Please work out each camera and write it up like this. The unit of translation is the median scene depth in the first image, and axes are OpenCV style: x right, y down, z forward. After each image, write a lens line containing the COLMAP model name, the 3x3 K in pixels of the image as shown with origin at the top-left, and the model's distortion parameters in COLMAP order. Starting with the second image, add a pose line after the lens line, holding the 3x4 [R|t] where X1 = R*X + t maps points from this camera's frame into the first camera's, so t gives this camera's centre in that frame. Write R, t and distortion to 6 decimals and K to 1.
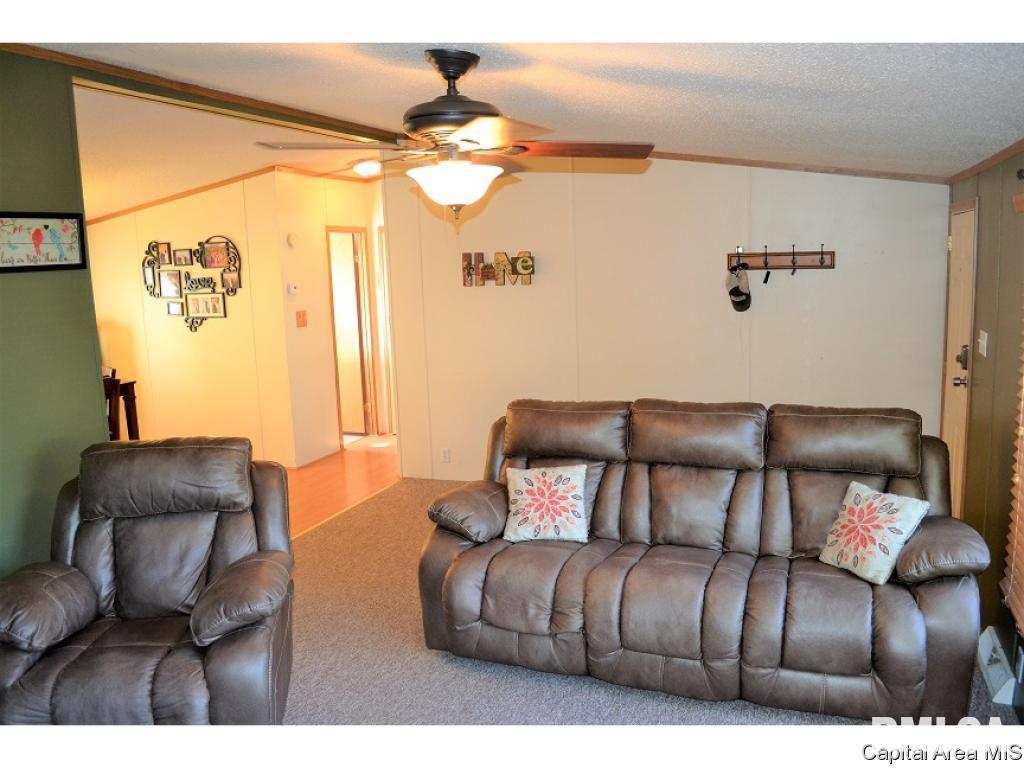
lens RADIAL K [[798.3, 0, 512.0], [0, 798.3, 384.0], [0, 0, 1]] dist [-0.009671, -0.002981]
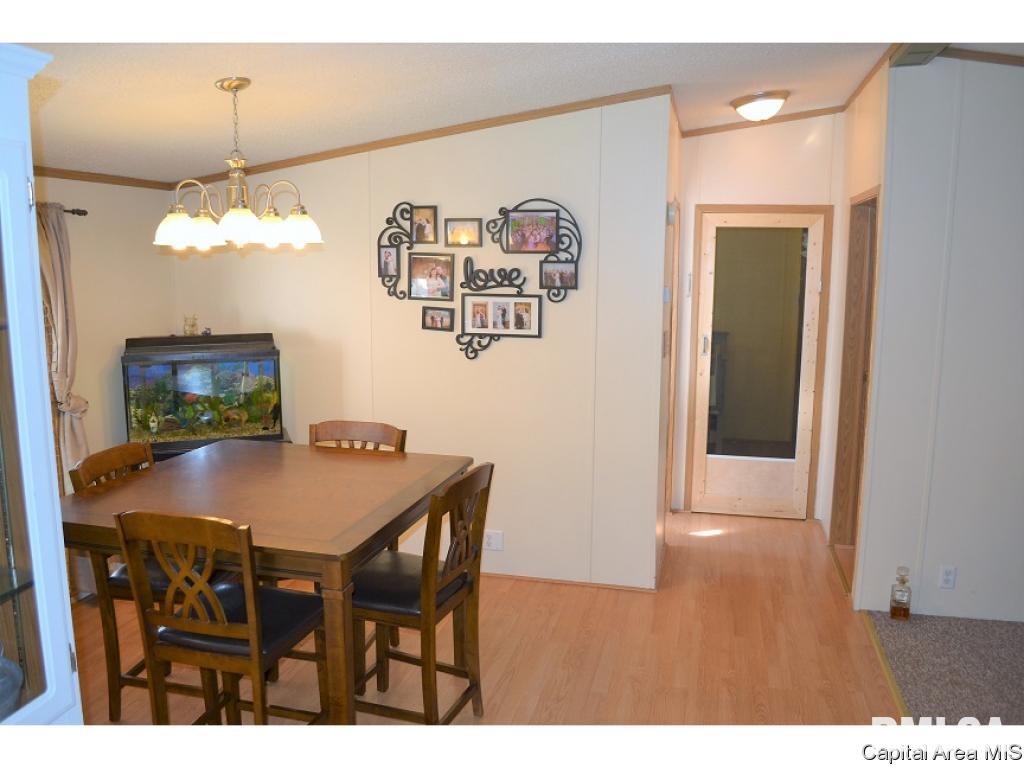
lens RADIAL K [[808.9, 0, 512.0], [0, 808.9, 384.0], [0, 0, 1]] dist [0.004937, 0.000508]
pose [[0.986735, 0.019519, 0.161164, -0.474366], [-0.020793, 0.999764, 0.006217, -0.051695], [-0.161005, -0.009485, 0.986908, 0.404365]]
